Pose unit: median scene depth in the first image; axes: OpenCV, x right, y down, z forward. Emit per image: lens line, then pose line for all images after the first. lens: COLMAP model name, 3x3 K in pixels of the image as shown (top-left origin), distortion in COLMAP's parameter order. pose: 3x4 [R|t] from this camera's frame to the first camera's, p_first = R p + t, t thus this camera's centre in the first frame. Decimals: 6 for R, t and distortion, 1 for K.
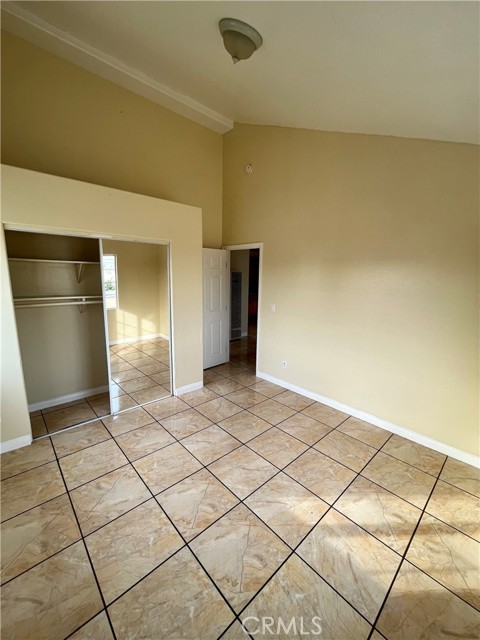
lens RADIAL K [[259.3, 0, 240.1], [0, 259.3, 318.3], [0, 0, 1]] dist [-0.003497, 0.000025]
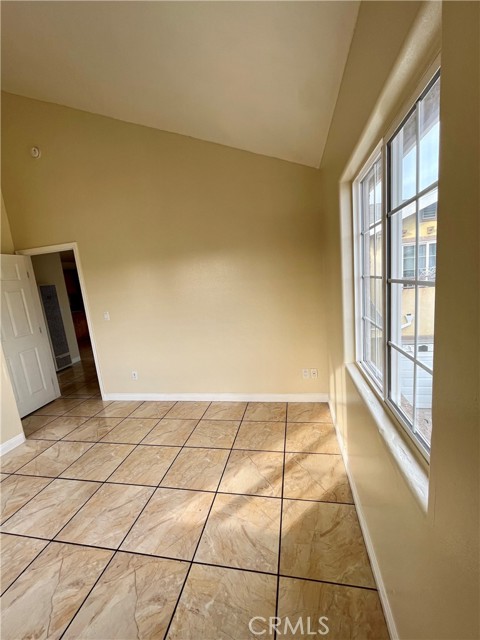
lens RADIAL K [[259.3, 0, 239.8], [0, 259.3, 318.6], [0, 0, 1]] dist [-0.003497, 0.000025]
pose [[0.807072, -0.187943, 0.559744, -0.000024], [0.208927, 0.977559, 0.026988, 0.050921], [-0.552254, 0.095165, 0.828226, 0.051106]]
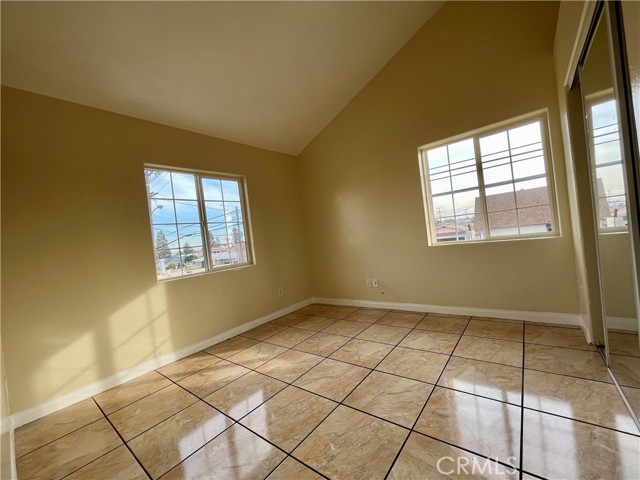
lens RADIAL K [[259.3, 0, 320.5], [0, 259.3, 239.7], [0, 0, 1]] dist [-0.003497, 0.000025]
pose [[-0.984349, 0.094525, -0.148733, 0.109479], [0.068515, 0.982853, 0.171189, -0.033786], [0.162364, 0.158320, -0.973947, 1.408989]]
